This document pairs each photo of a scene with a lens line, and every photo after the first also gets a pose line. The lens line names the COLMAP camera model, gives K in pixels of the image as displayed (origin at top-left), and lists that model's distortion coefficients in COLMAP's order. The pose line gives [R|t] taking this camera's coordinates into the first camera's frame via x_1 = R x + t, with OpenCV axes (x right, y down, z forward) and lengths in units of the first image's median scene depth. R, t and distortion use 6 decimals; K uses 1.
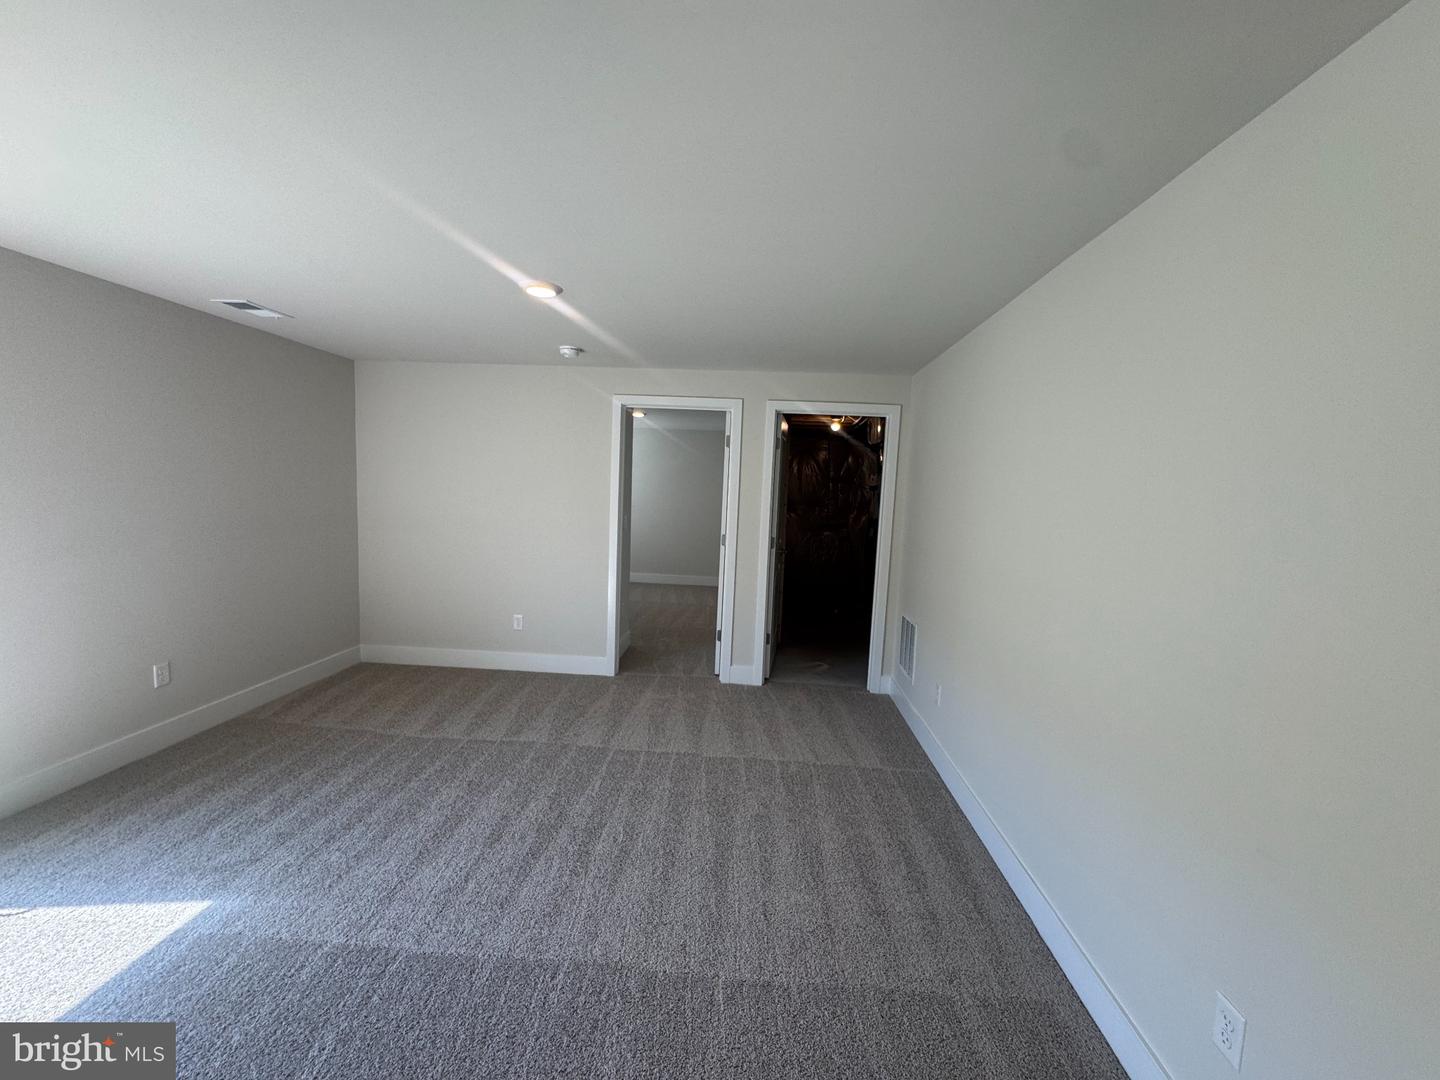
lens RADIAL K [[572.5, 0, 718.2], [0, 572.5, 540.4], [0, 0, 1]] dist [-0.005768, 0.000131]
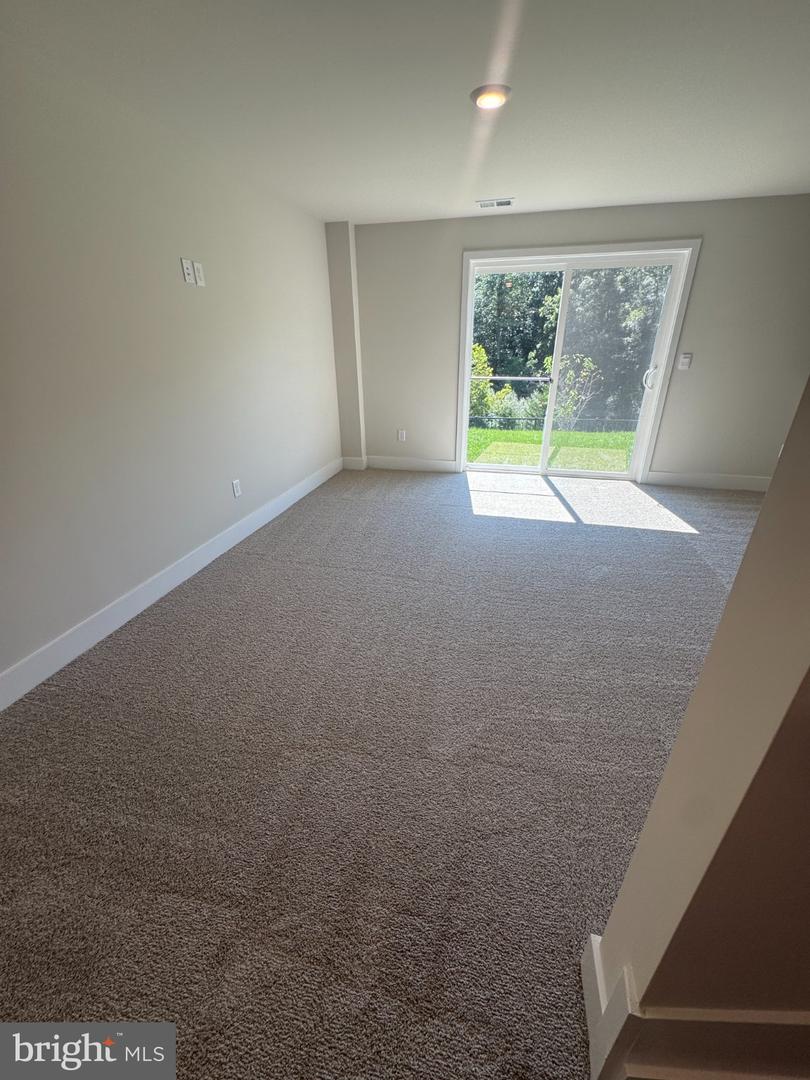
lens RADIAL K [[429.4, 0, 400.8], [0, 429.4, 544.1], [0, 0, 1]] dist [-0.005768, 0.000131]
pose [[-0.197438, 0.377307, -0.904797, 0.504784], [-0.088682, 0.912307, 0.399790, 0.065635], [0.976296, 0.159173, -0.146664, 0.069968]]
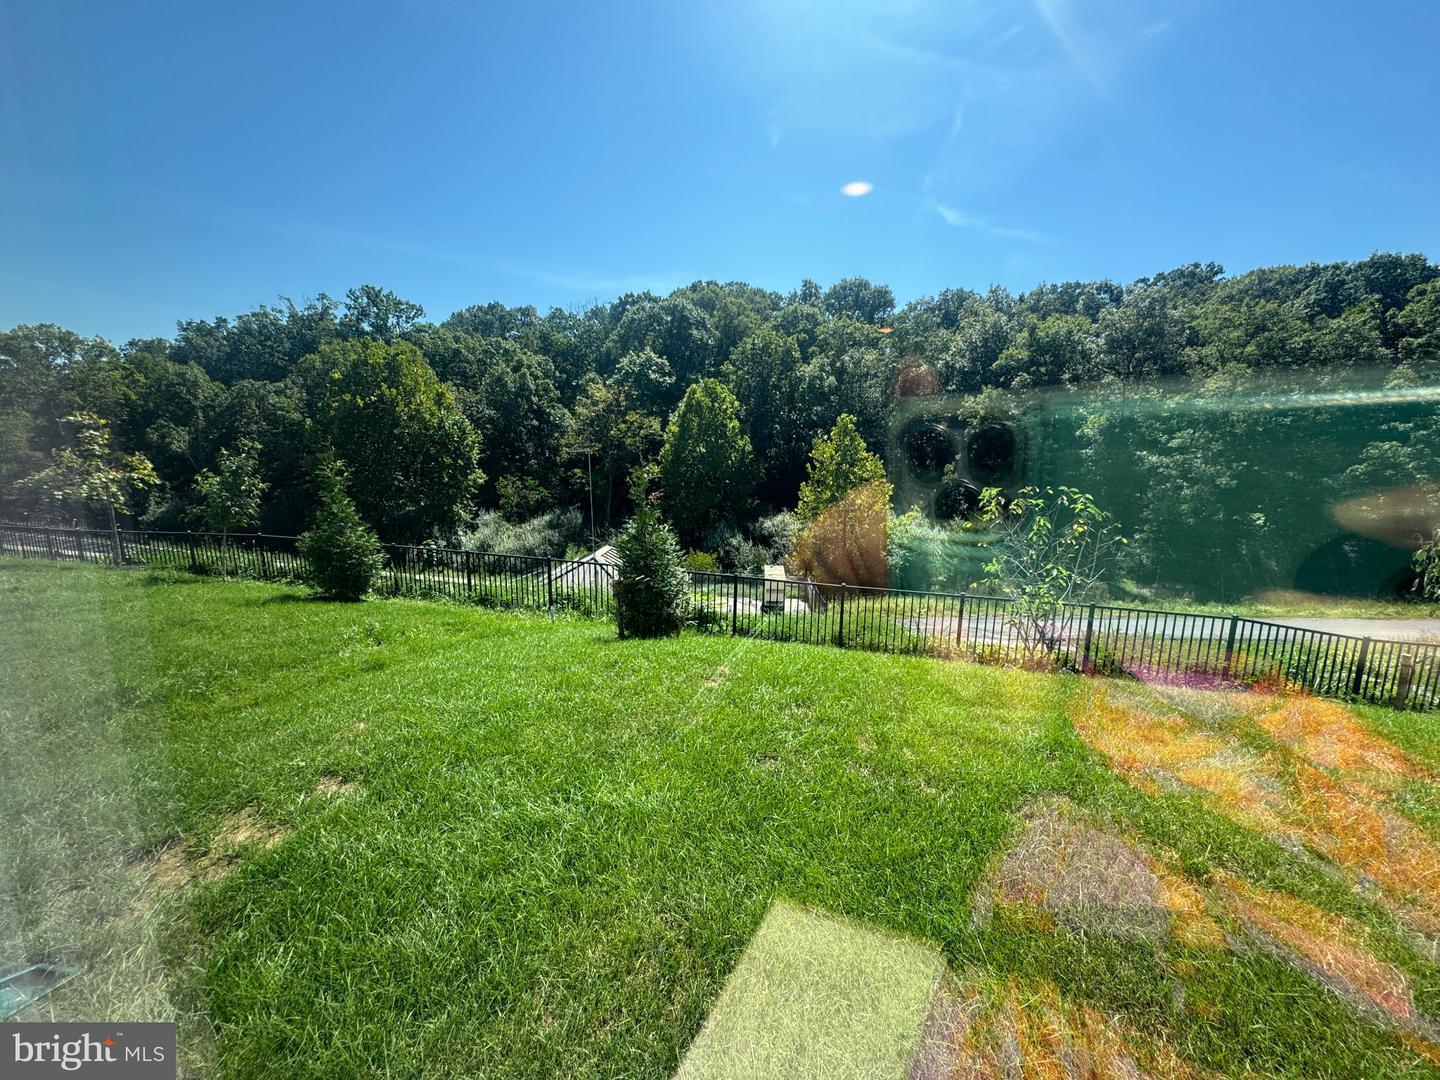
lens RADIAL K [[572.5, 0, 720.0], [0, 572.5, 543.2], [0, 0, 1]] dist [-0.005768, 0.000131]
pose [[-0.298236, 0.109896, -0.948145, -0.902065], [-0.117725, 0.981530, 0.150796, -0.020512], [0.947204, 0.156593, -0.279790, 0.150856]]
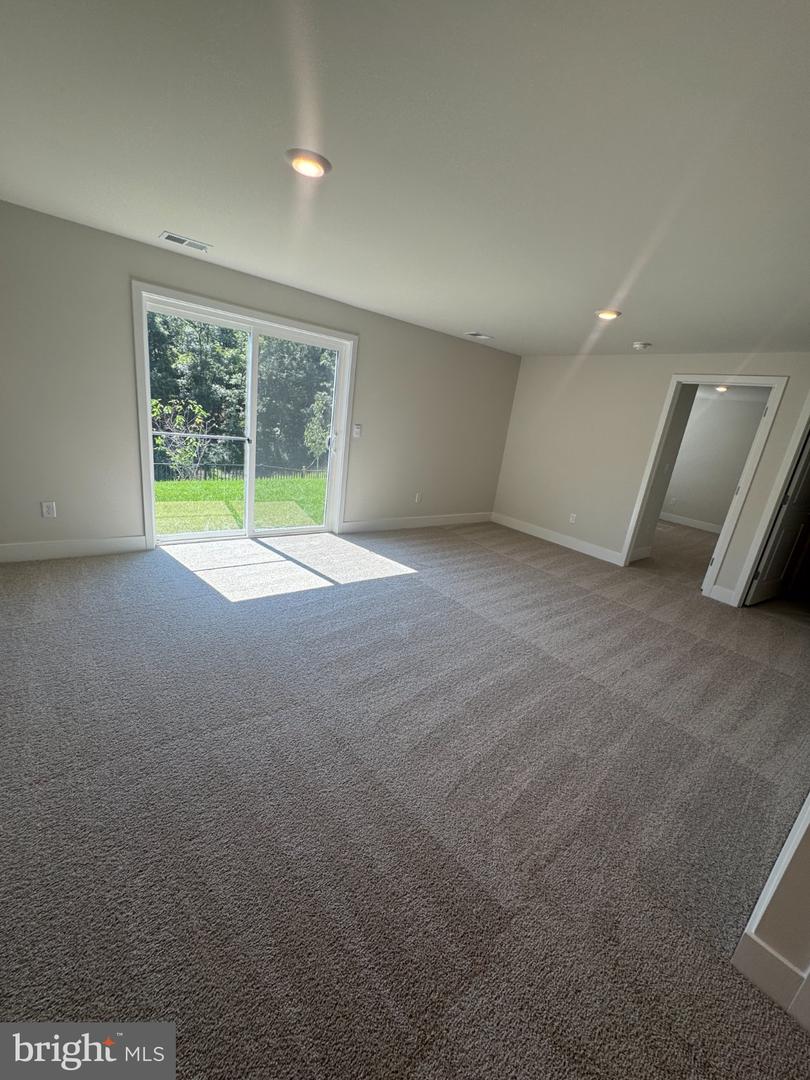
lens RADIAL K [[429.4, 0, 403.5], [0, 429.4, 544.0], [0, 0, 1]] dist [-0.005768, 0.000131]
pose [[0.660421, 0.258672, -0.704935, 0.290979], [-0.164058, 0.965817, 0.200703, 0.058889], [0.732755, -0.016899, 0.680283, -0.270516]]
